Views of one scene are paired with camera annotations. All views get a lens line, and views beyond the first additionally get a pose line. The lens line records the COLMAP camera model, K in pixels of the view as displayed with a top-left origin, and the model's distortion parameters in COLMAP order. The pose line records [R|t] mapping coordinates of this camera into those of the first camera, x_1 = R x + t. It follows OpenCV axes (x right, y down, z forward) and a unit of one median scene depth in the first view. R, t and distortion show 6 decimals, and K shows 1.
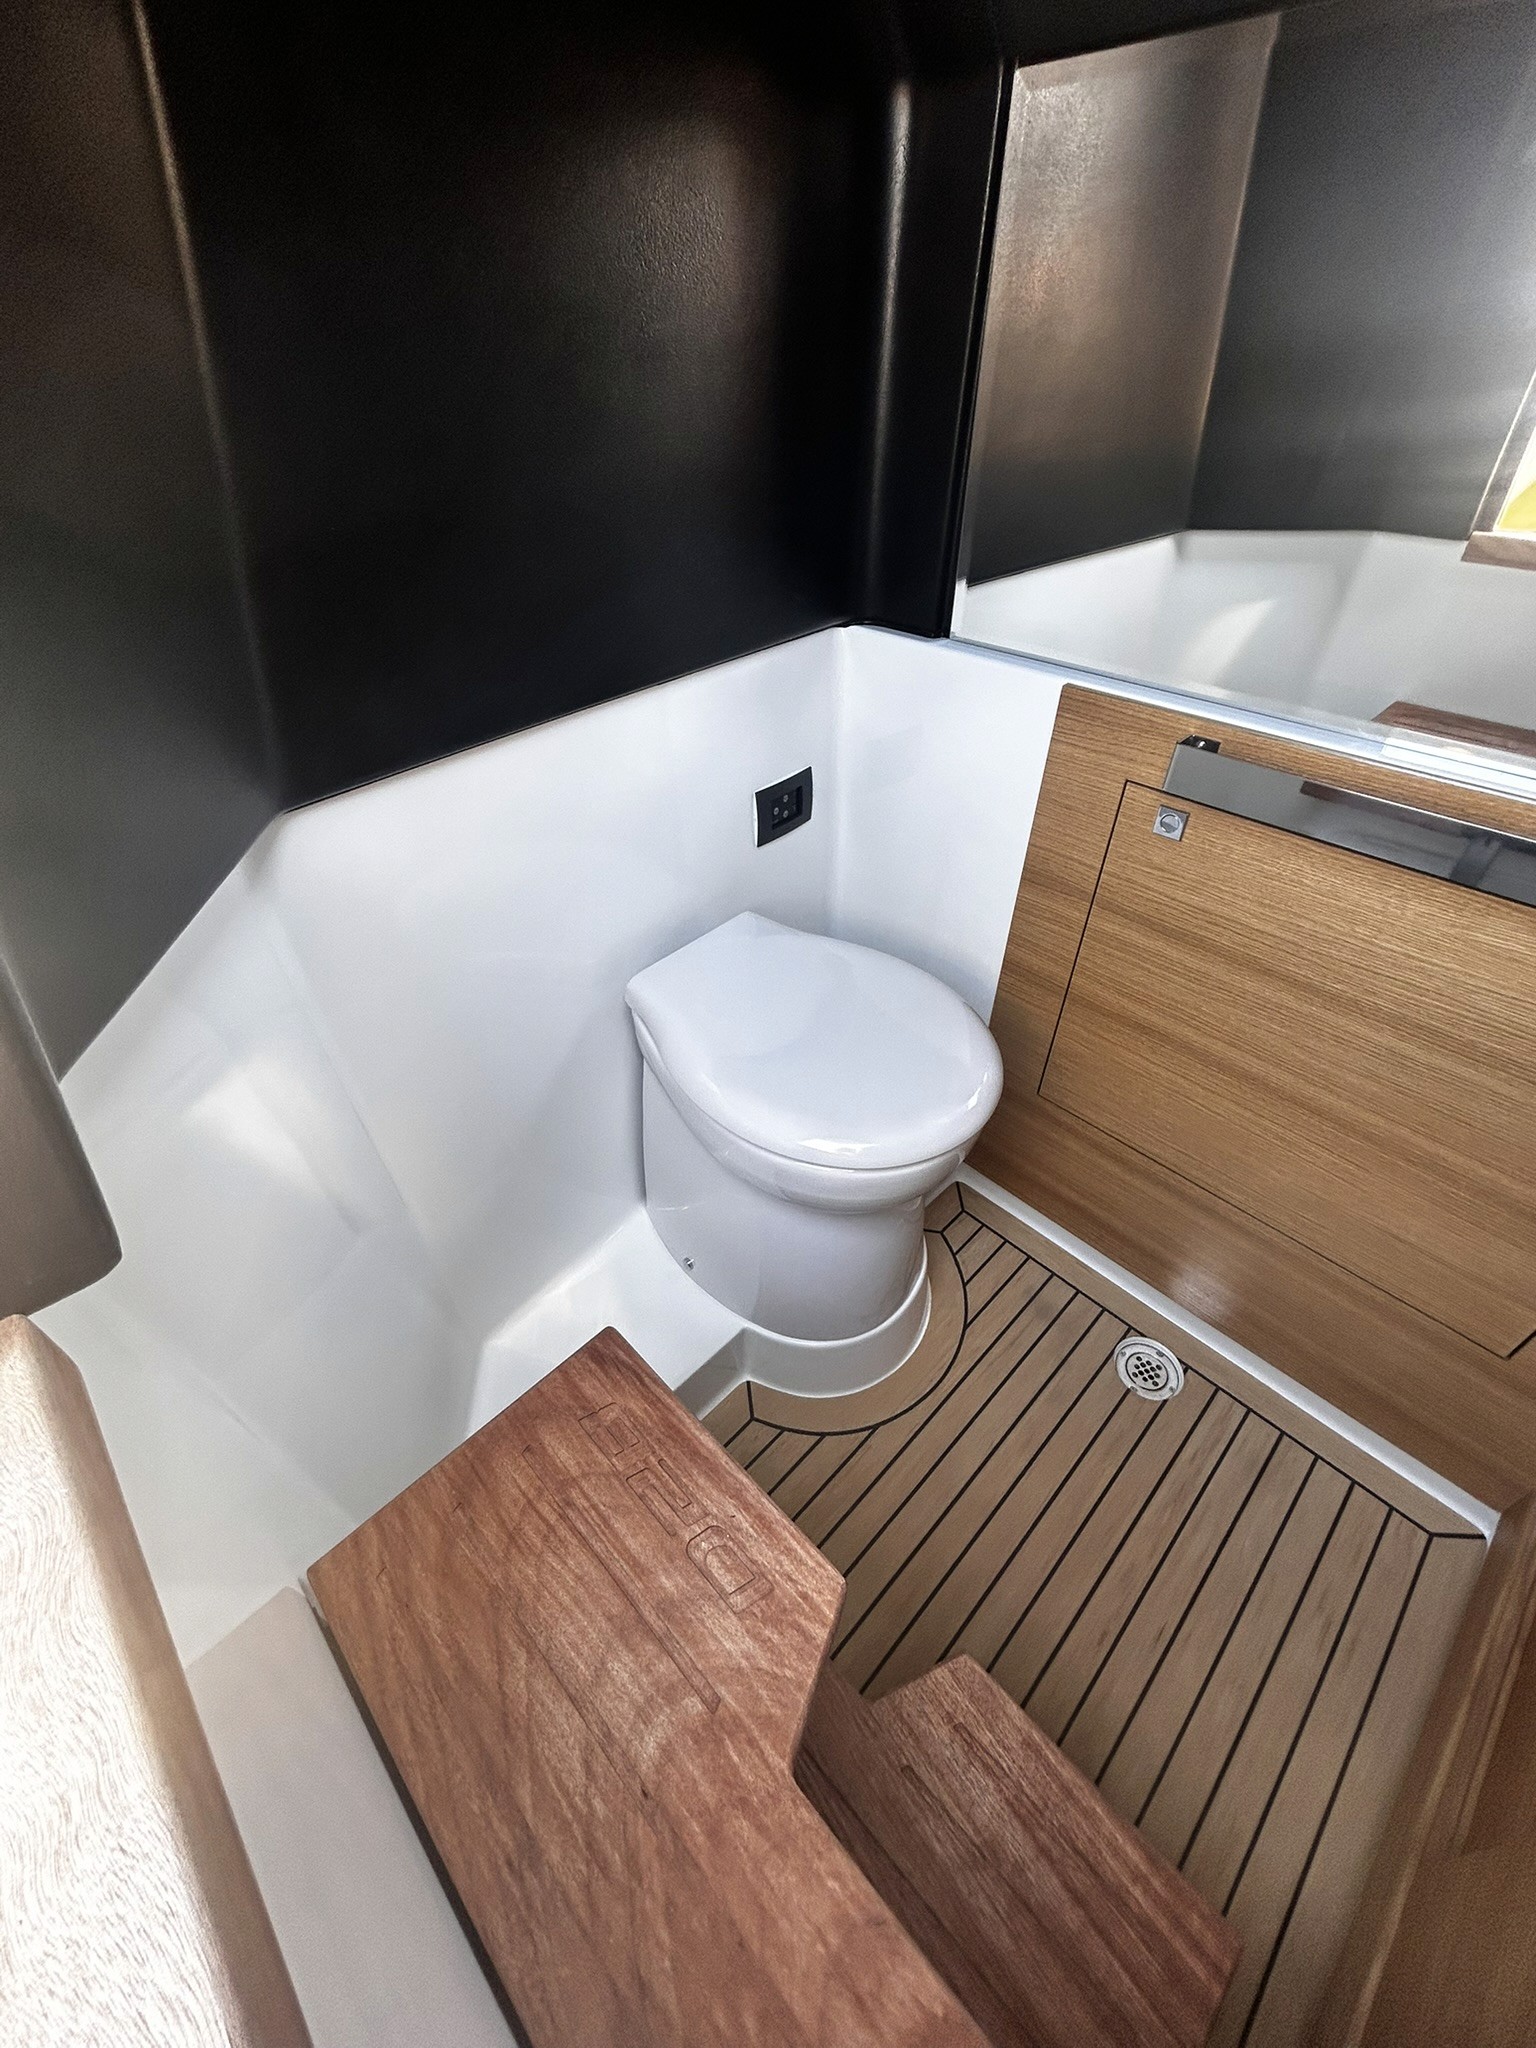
lens RADIAL K [[828.5, 0, 771.3], [0, 828.5, 1025.4], [0, 0, 1]] dist [0.000400, 0.001400]
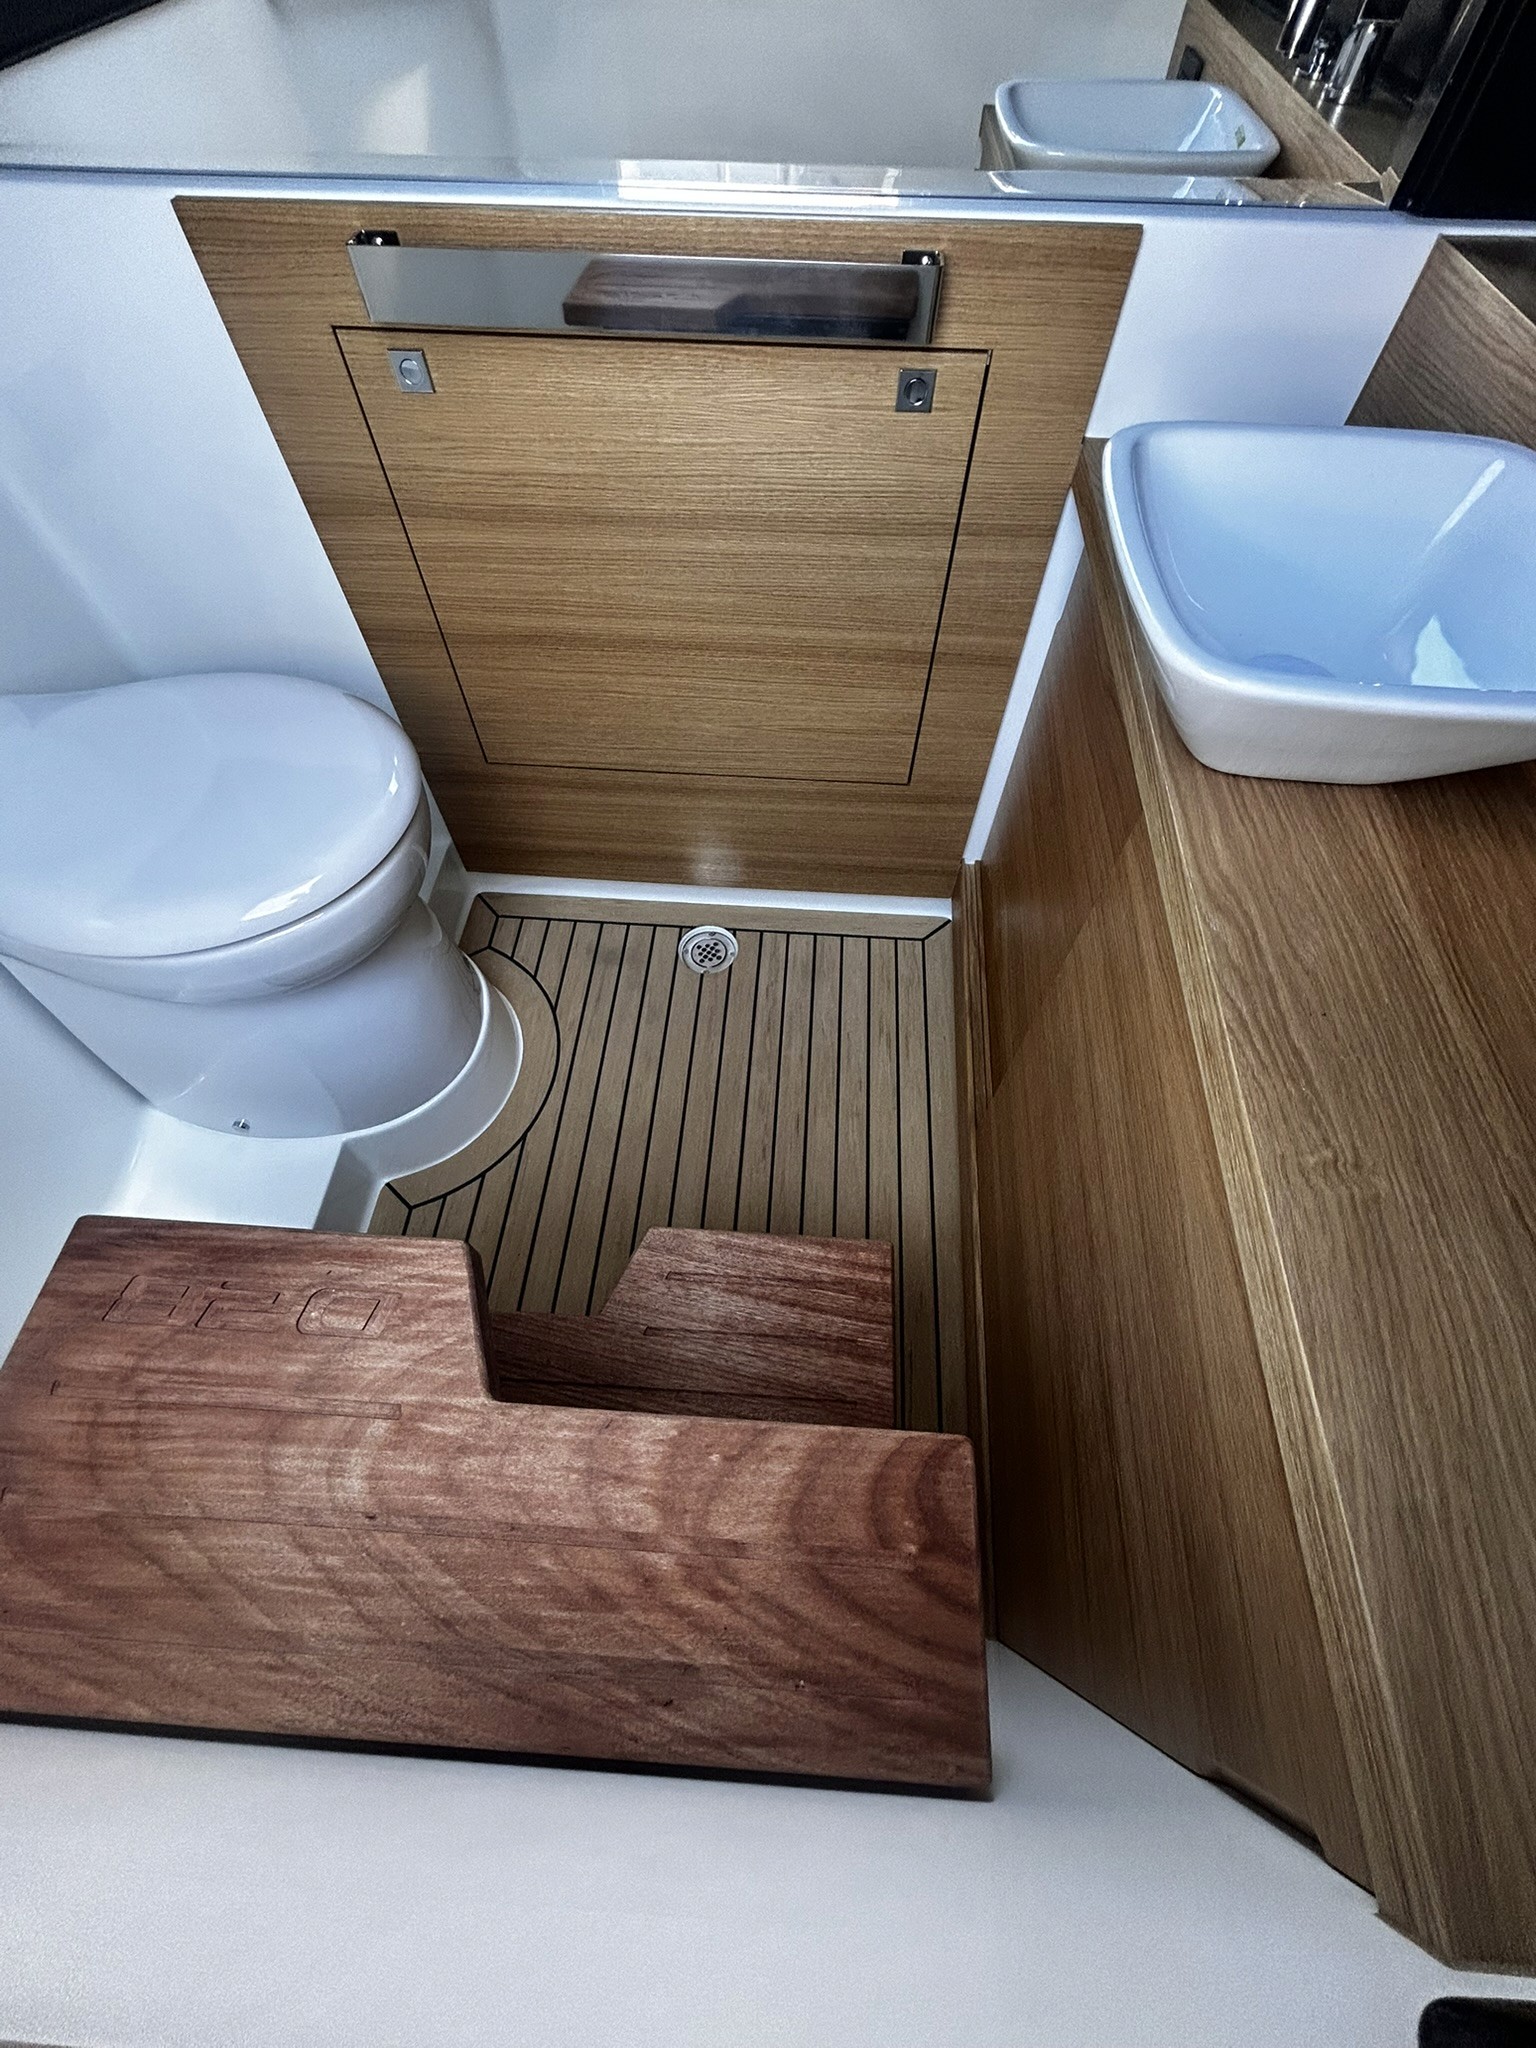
lens RADIAL K [[828.5, 0, 771.2], [0, 828.5, 1024.7], [0, 0, 1]] dist [0.000400, 0.001400]
pose [[0.748054, -0.558428, 0.358571, 0.082638], [0.416673, 0.815752, 0.401163, 0.112416], [-0.516525, -0.150685, 0.842909, 0.001800]]
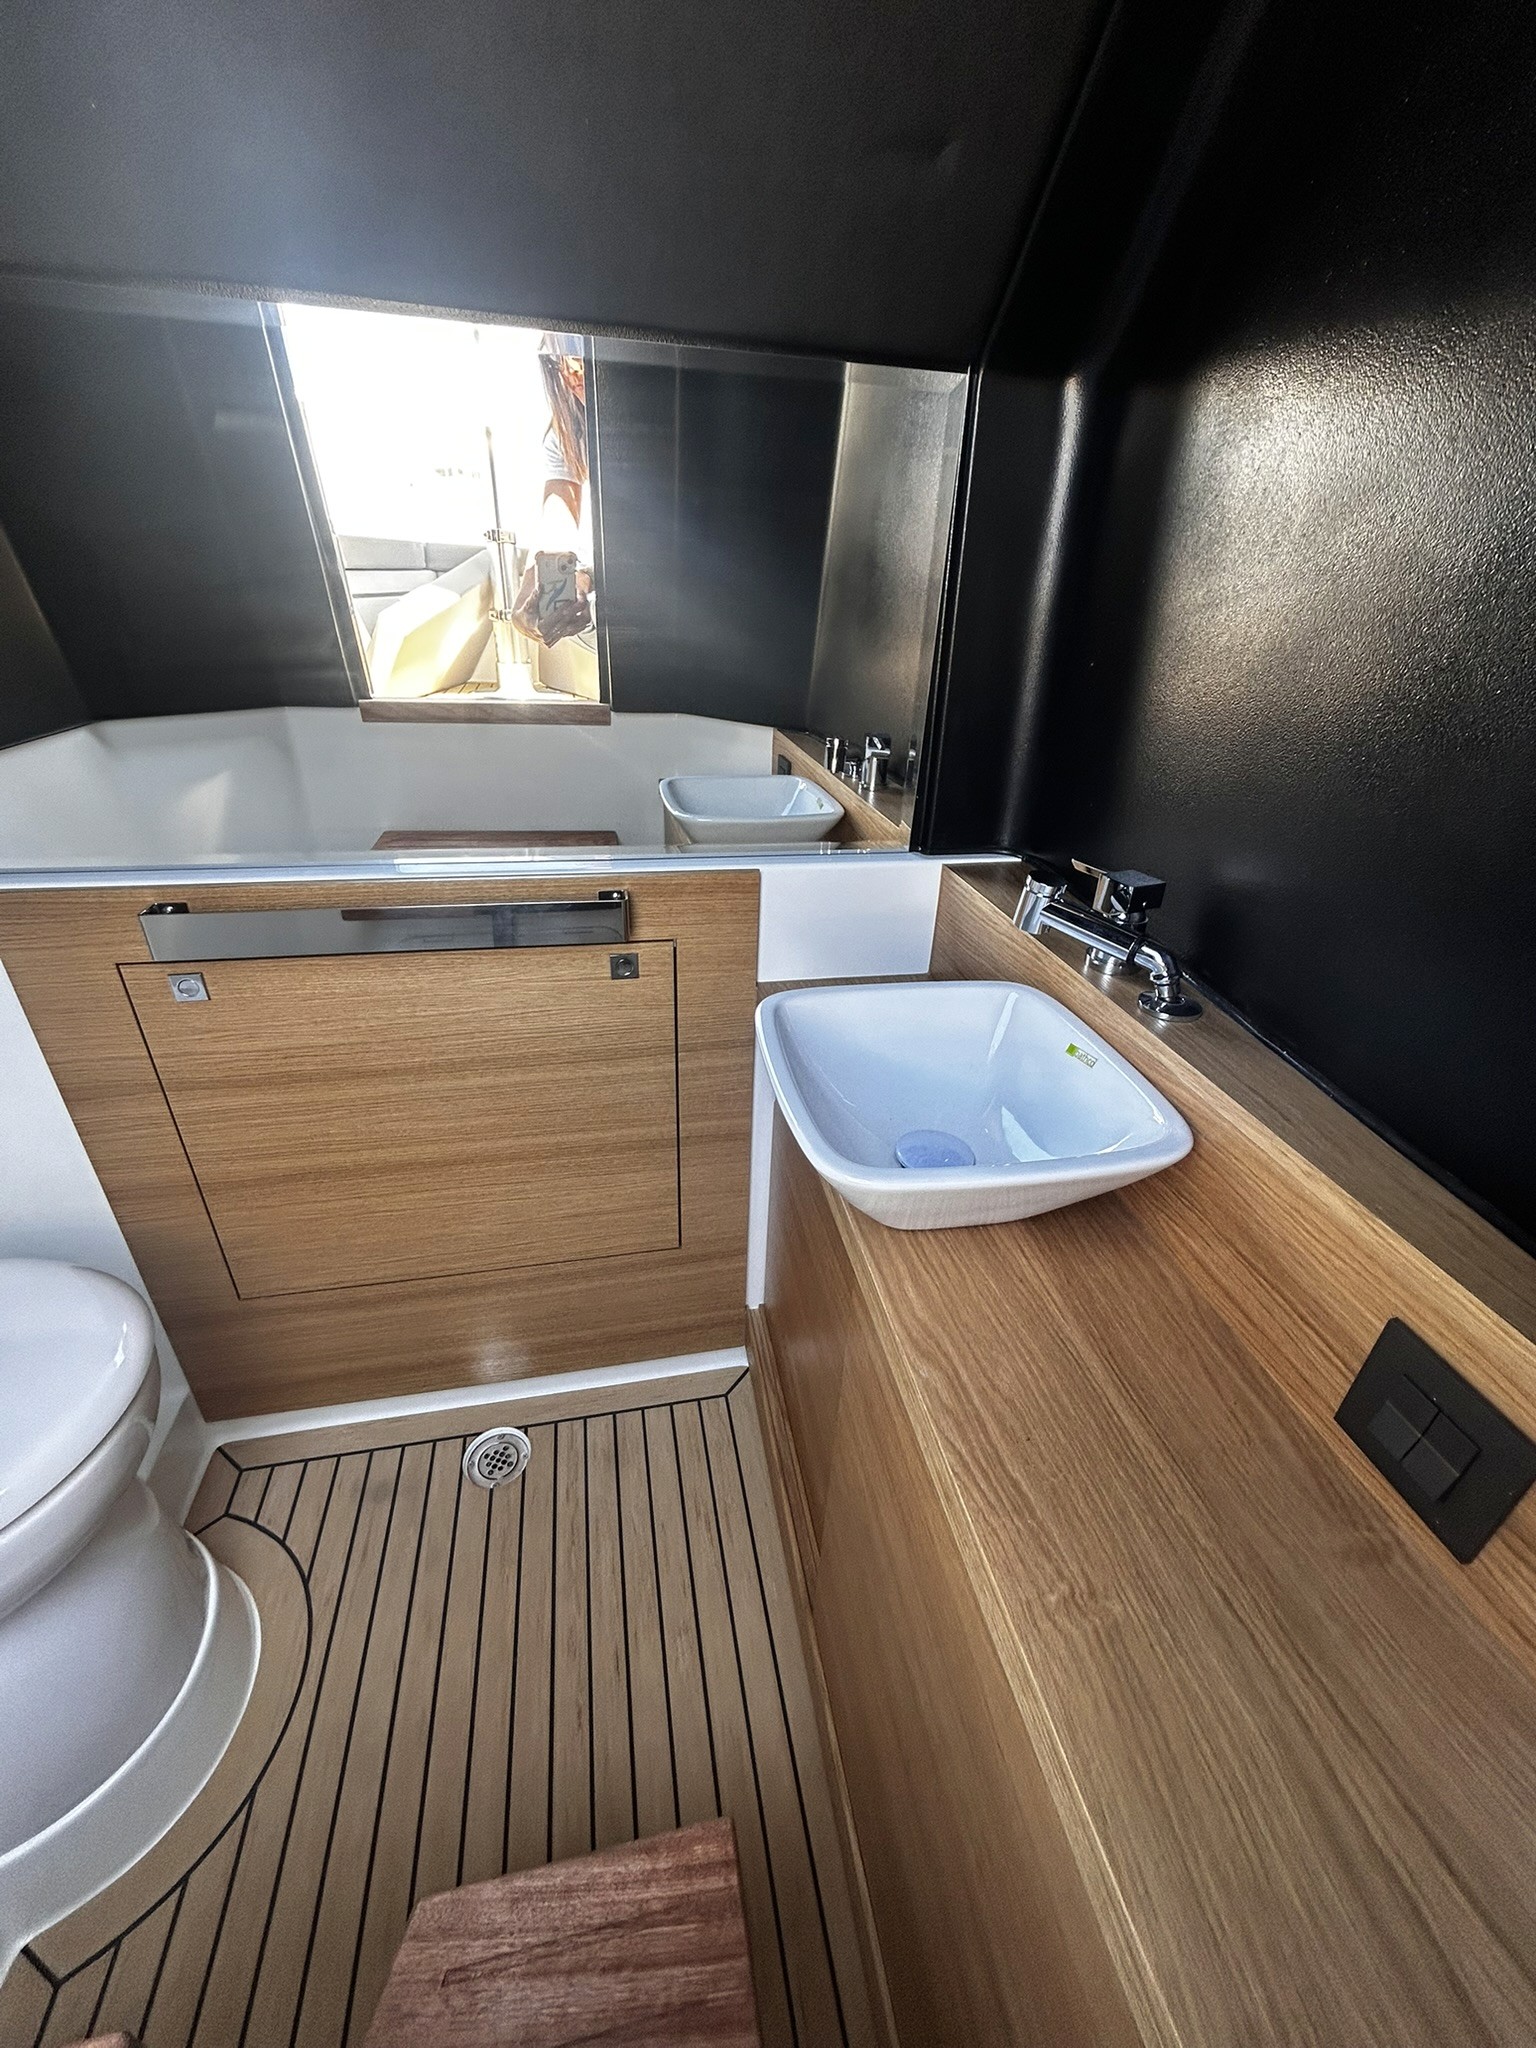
lens RADIAL K [[828.5, 0, 770.9], [0, 828.5, 1025.9], [0, 0, 1]] dist [0.000400, 0.001400]
pose [[0.540433, -0.380340, 0.750516, 0.099583], [0.504813, 0.860186, 0.072411, 0.073441], [-0.673124, 0.339736, 0.656874, -0.096768]]
